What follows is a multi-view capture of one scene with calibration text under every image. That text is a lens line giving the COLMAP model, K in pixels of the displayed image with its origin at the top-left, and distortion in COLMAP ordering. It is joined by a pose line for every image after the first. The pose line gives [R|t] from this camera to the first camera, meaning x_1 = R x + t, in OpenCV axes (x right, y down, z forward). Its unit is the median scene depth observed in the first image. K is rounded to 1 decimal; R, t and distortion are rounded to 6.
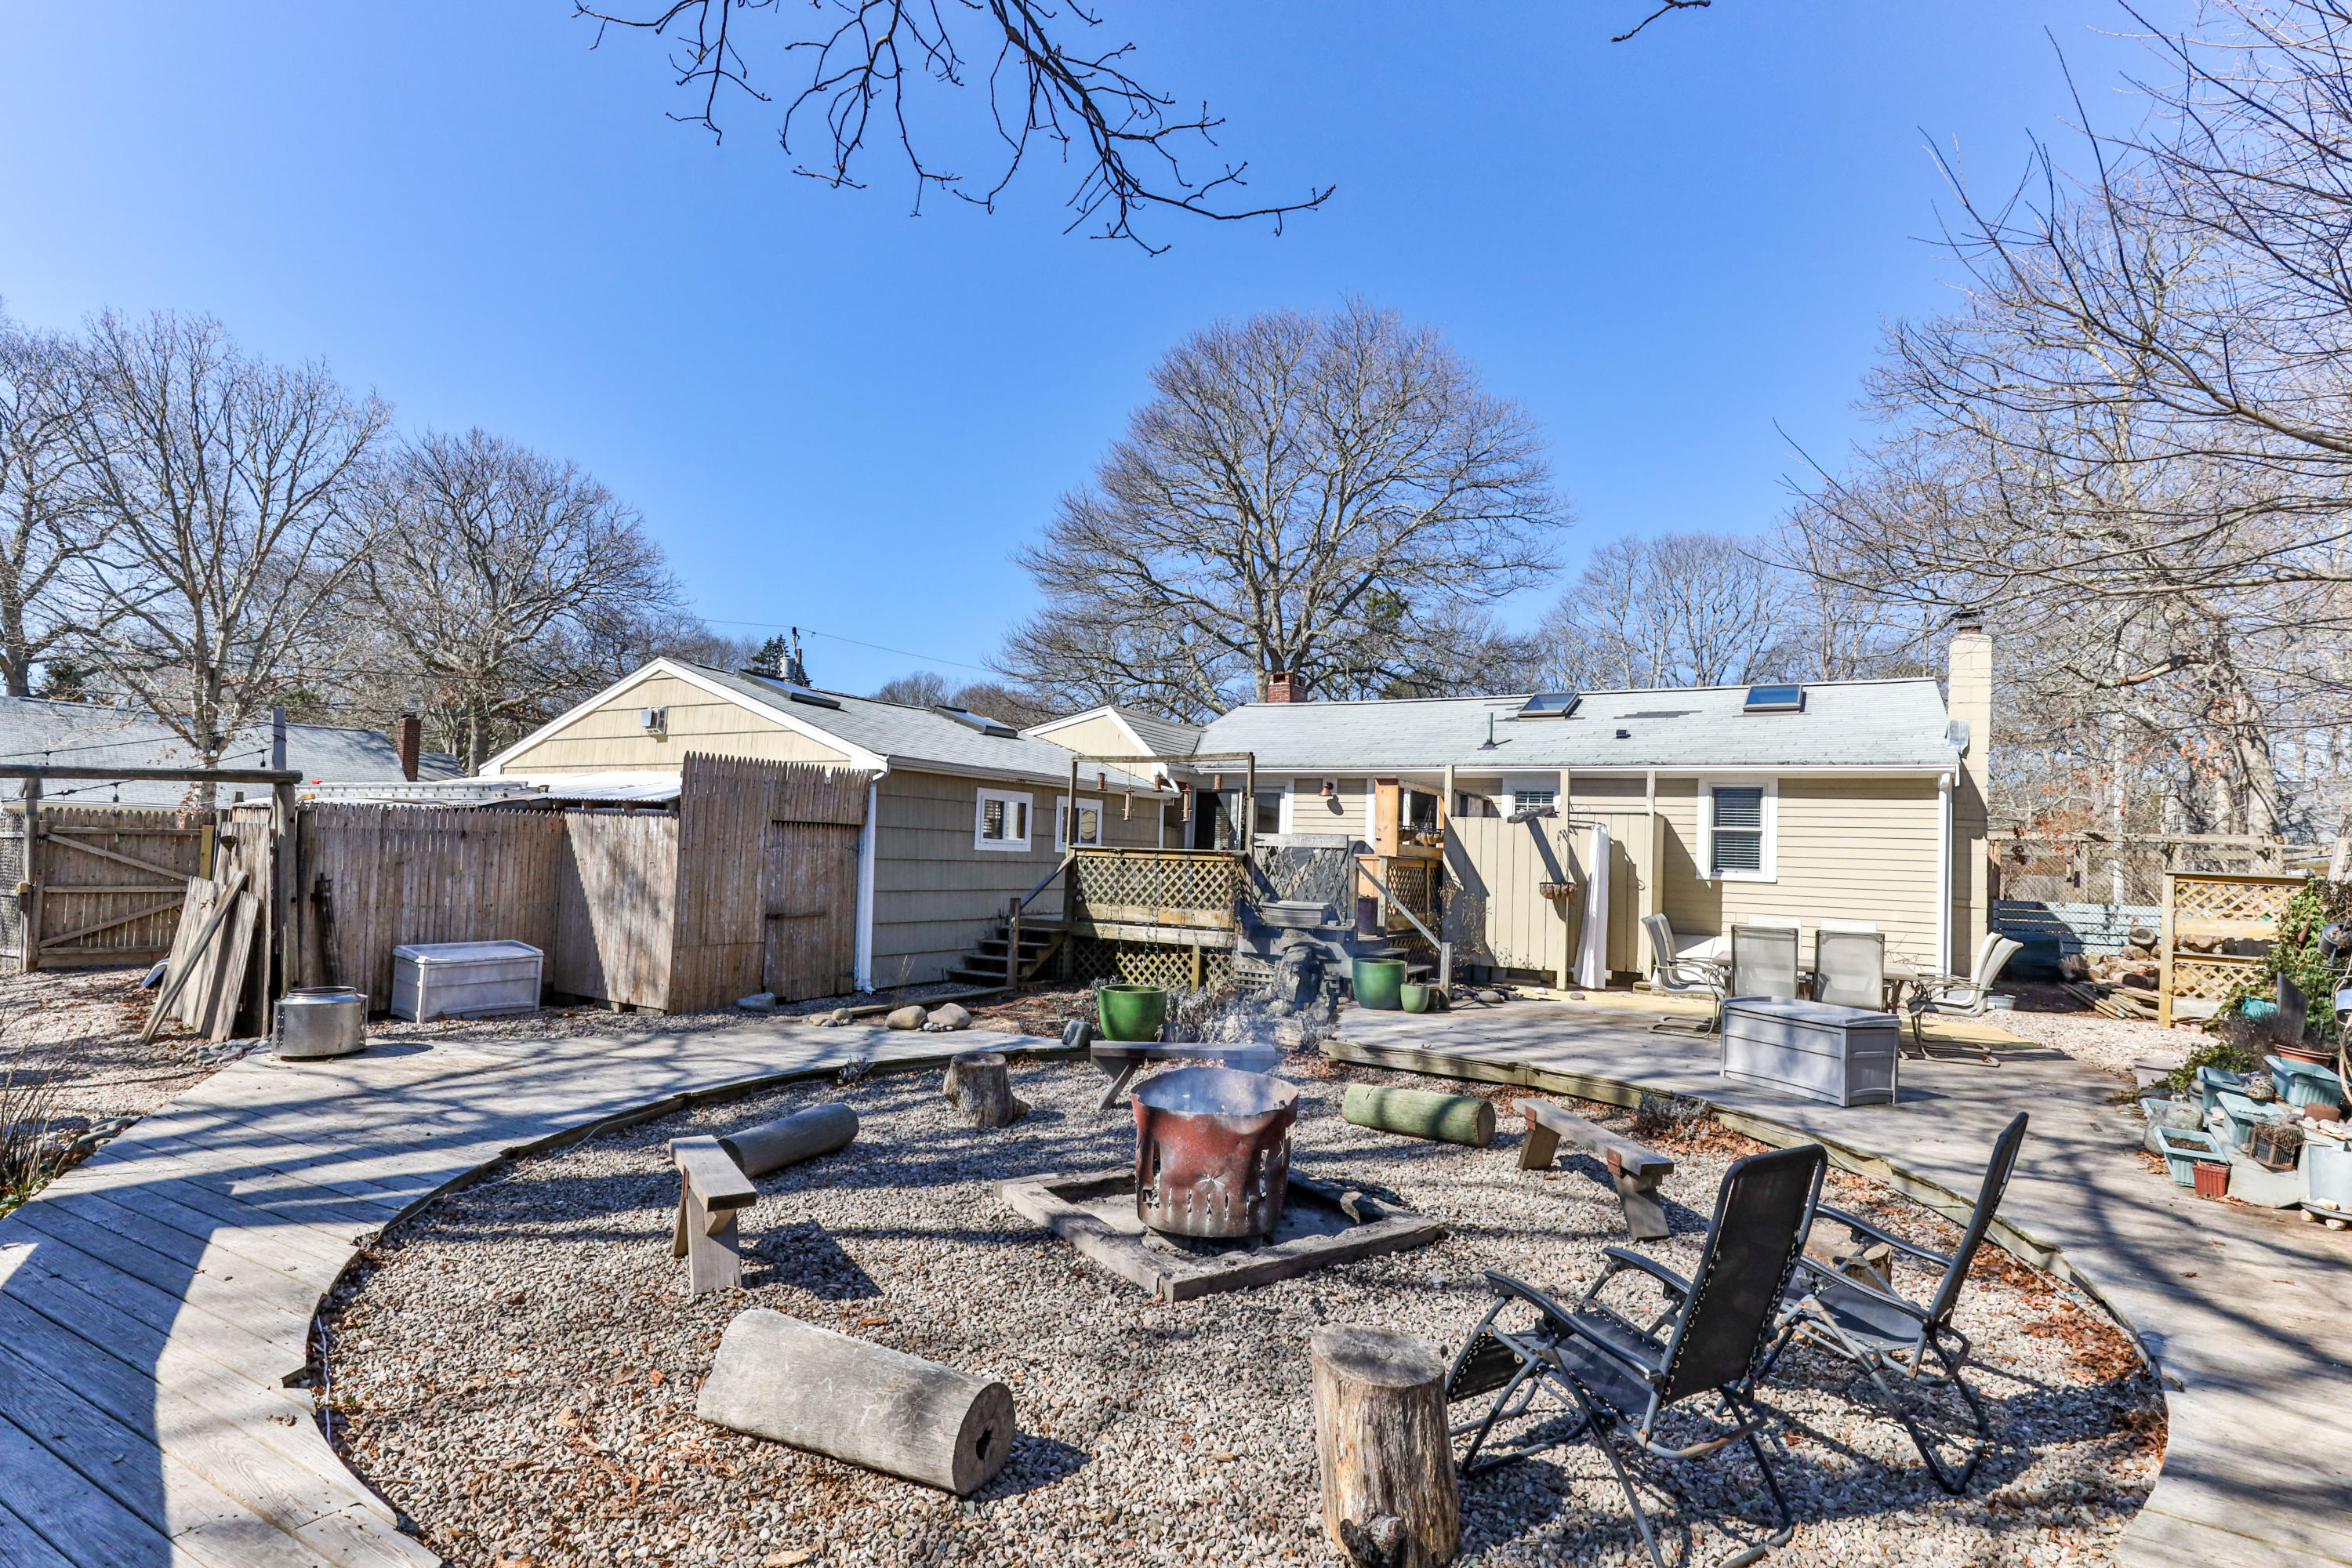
lens RADIAL K [[1161.5, 0, 1175.3], [0, 1161.5, 806.8], [0, 0, 1]] dist [-0.004771, -0.000483]
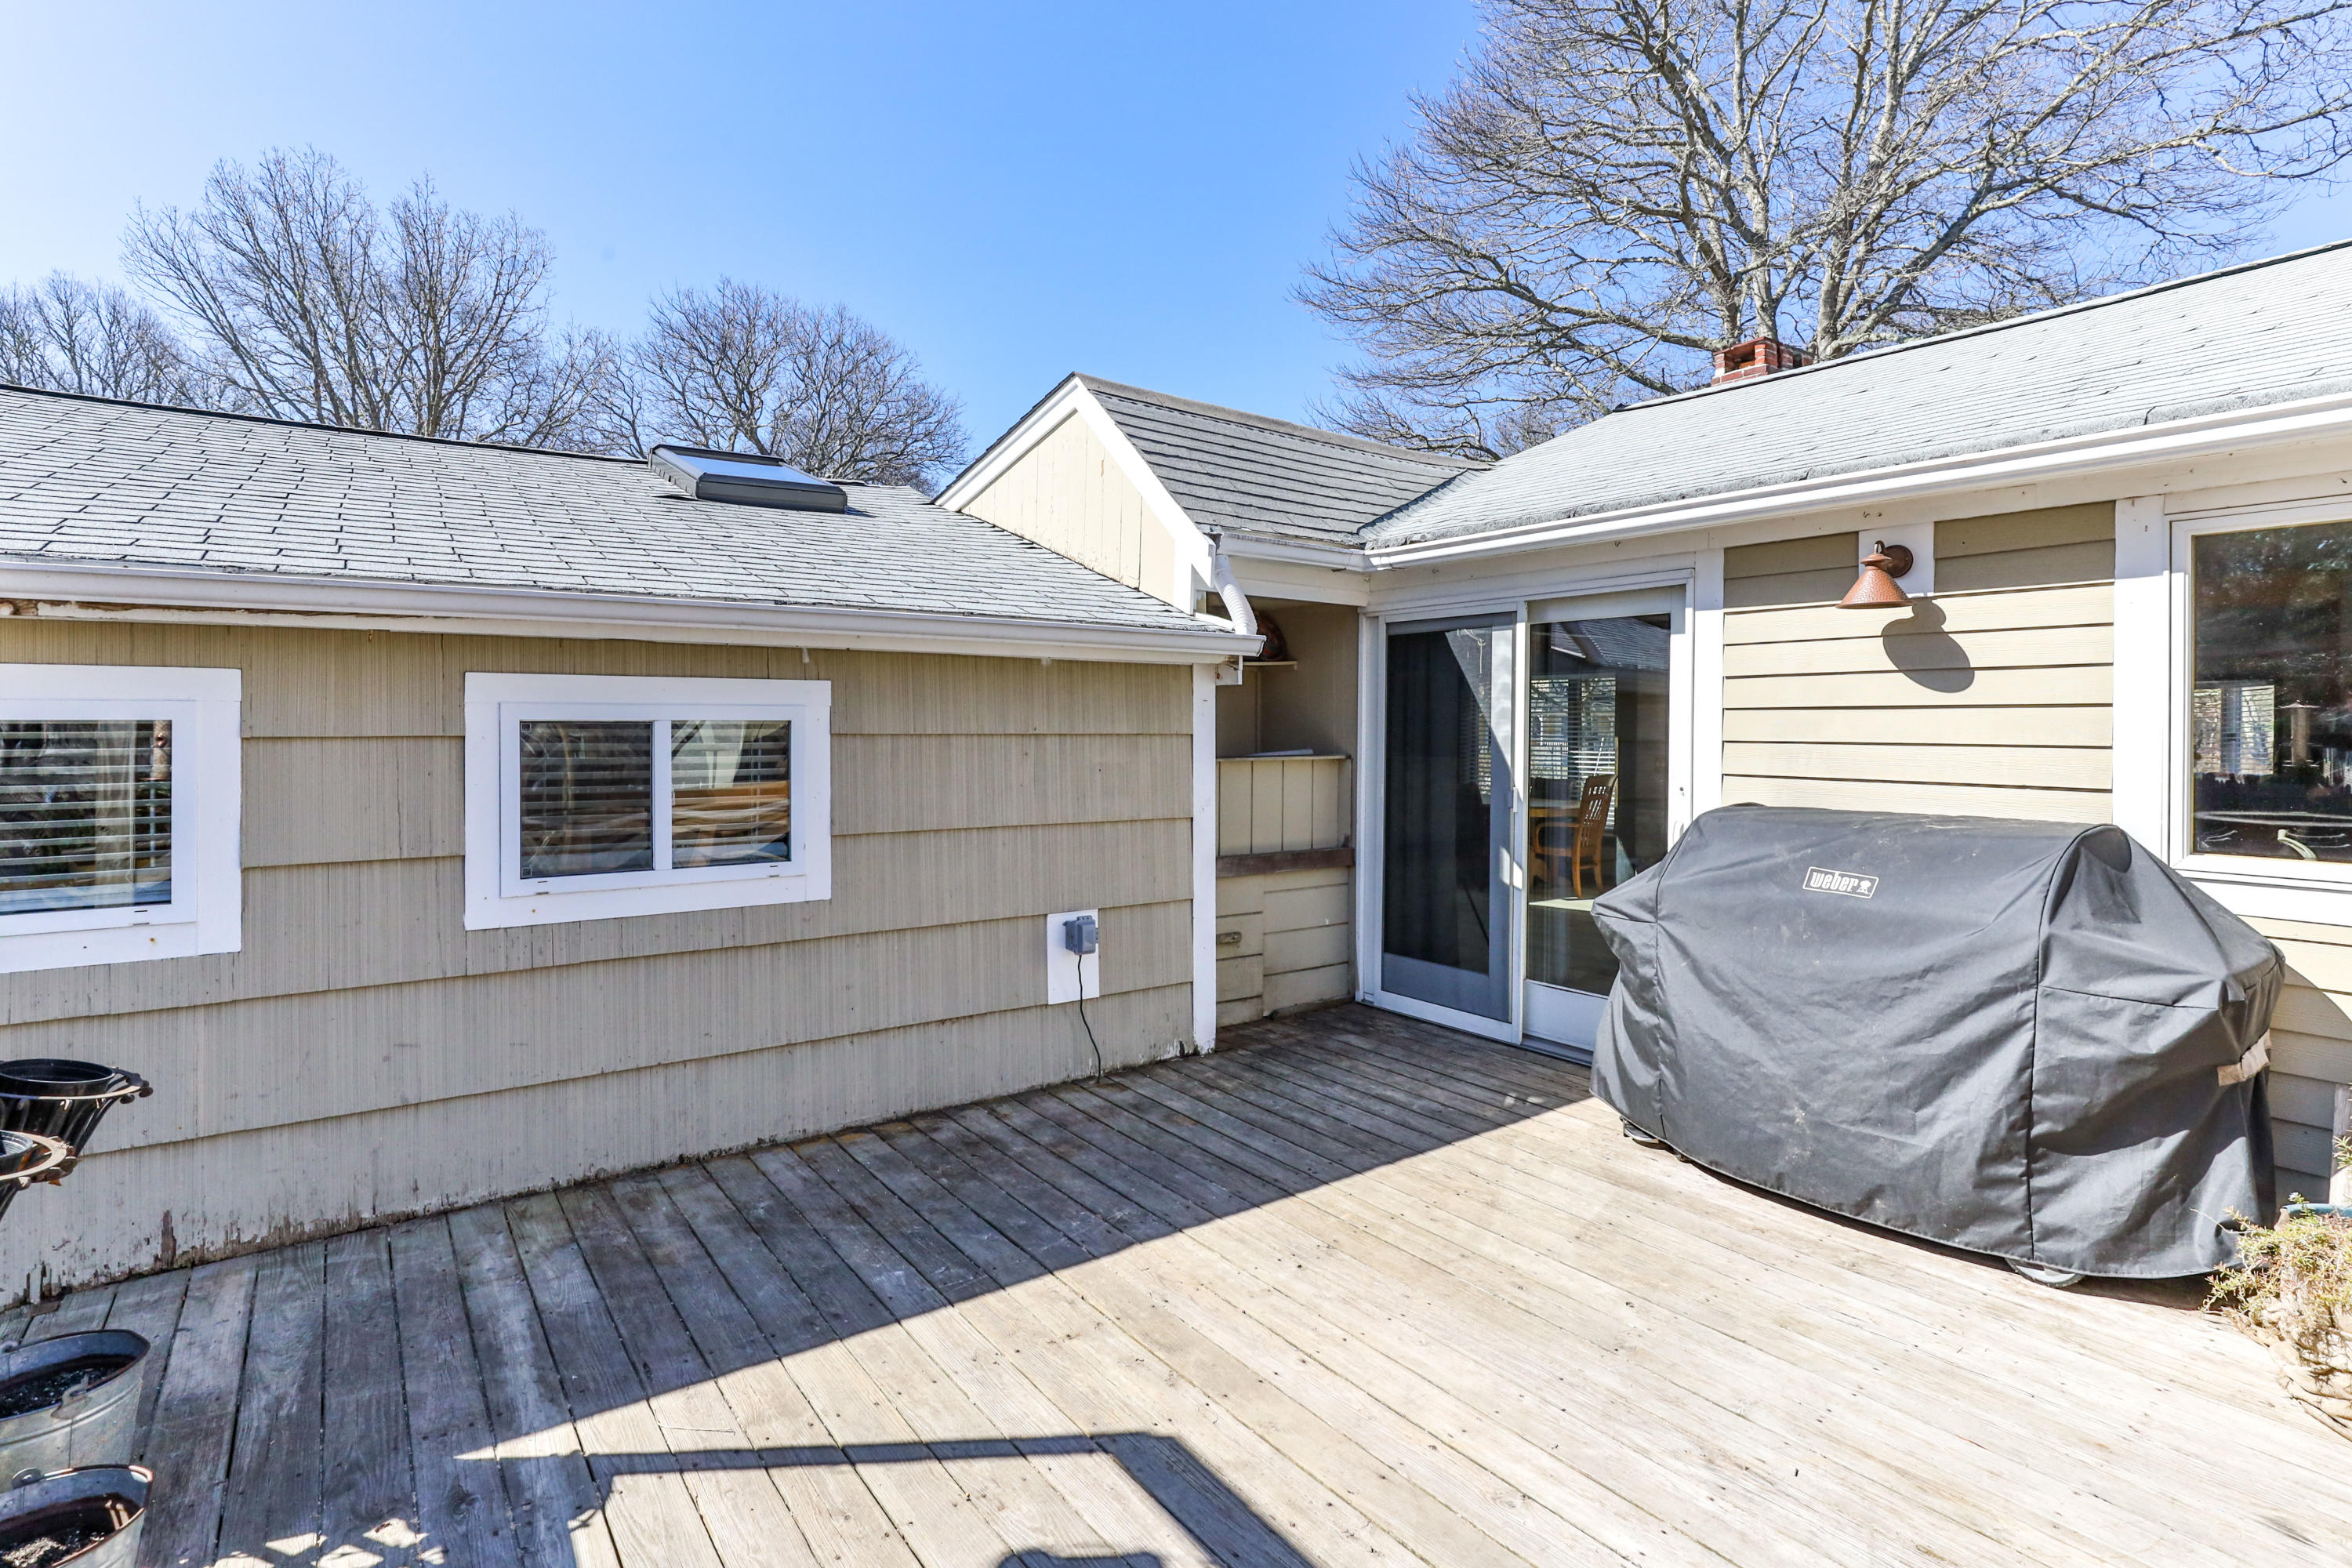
lens RADIAL K [[1130.9, 0, 1211.6], [0, 1130.9, 721.1], [0, 0, 1]] dist [-0.000038, 0.000467]
pose [[0.917635, -0.034754, -0.395901, 0.053882], [0.046223, 0.998742, 0.019463, 0.001197], [0.394726, -0.036159, 0.918087, 0.413177]]
